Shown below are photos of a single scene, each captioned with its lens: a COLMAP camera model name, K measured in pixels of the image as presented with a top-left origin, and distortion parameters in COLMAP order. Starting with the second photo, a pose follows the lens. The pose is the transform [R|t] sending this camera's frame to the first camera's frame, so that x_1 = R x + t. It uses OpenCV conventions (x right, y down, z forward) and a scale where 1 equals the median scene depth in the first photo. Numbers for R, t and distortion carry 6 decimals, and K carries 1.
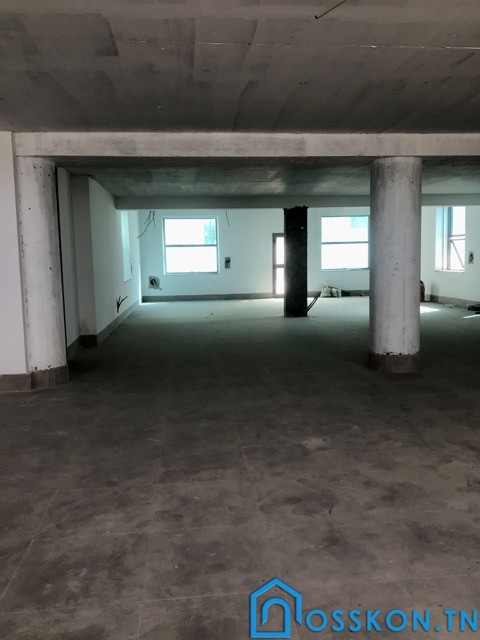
lens RADIAL K [[551.7, 0, 240.0], [0, 551.7, 320.0], [0, 0, 1]] dist [0.010918, -0.000375]
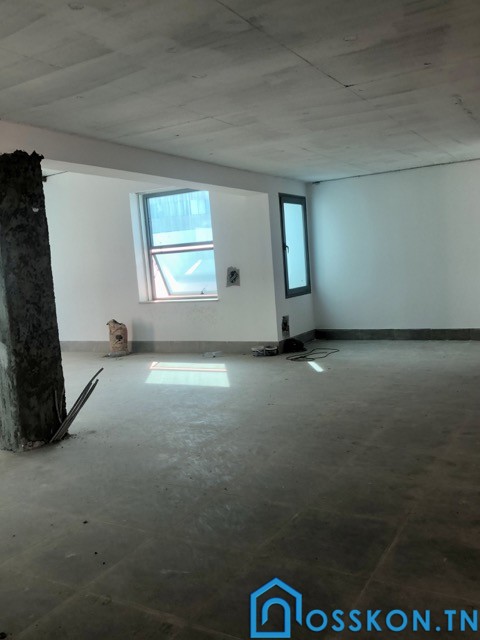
lens RADIAL K [[566.2, 0, 237.4], [0, 566.2, 318.2], [0, 0, 1]] dist [0.008933, -0.000262]
pose [[0.569439, -0.099664, 0.815969, -0.279101], [0.152626, 0.988182, 0.014186, -0.165822], [-0.807740, 0.116460, 0.577921, 1.415770]]
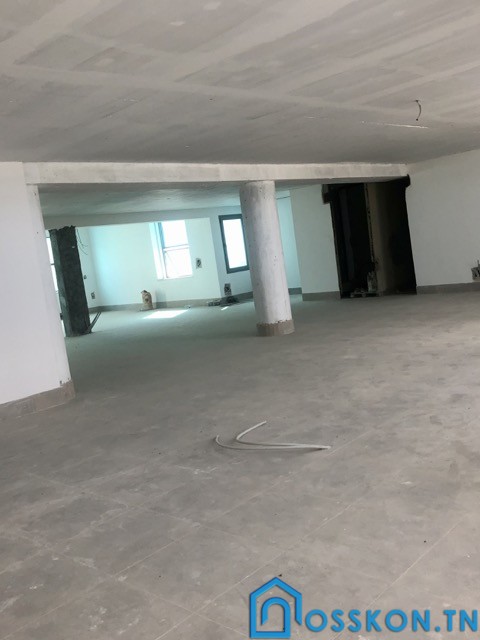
lens RADIAL K [[637.3, 0, 240.0], [0, 637.3, 320.0], [0, 0, 1]] dist [0.083644, -0.002298]
pose [[0.751629, -0.153059, 0.641582, -0.912056], [0.193132, 0.981142, 0.007807, 0.028135], [-0.630677, 0.118042, 0.767015, -0.171820]]
